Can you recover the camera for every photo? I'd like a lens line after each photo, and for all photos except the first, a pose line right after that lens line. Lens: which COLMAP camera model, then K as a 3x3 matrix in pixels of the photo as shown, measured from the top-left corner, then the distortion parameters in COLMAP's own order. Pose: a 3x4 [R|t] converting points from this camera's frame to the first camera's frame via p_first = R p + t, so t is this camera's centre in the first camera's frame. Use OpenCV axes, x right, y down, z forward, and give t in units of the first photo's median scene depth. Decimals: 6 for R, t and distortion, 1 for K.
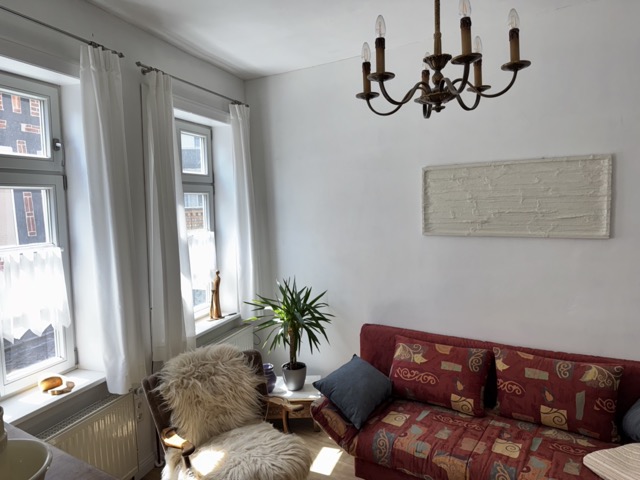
lens RADIAL K [[449.3, 0, 319.2], [0, 449.3, 241.6], [0, 0, 1]] dist [0.063272, -0.079683]
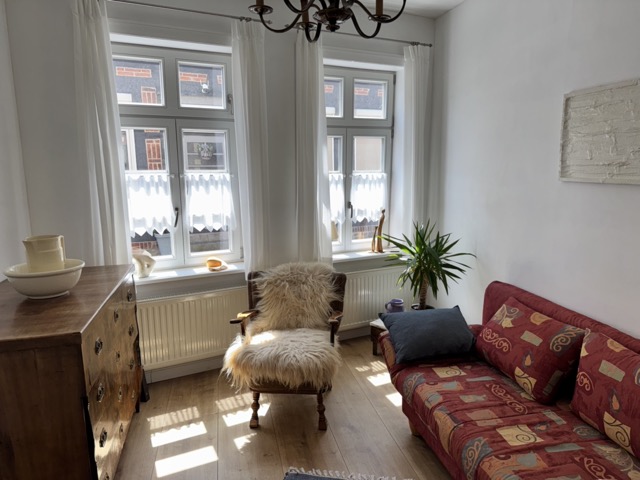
lens RADIAL K [[449.3, 0, 319.7], [0, 449.3, 240.8], [0, 0, 1]] dist [0.063272, -0.079683]
pose [[0.723614, 0.135716, -0.676731, 0.554493], [-0.071878, 0.989964, 0.121675, 0.025833], [0.686452, -0.039403, 0.726106, 0.140728]]
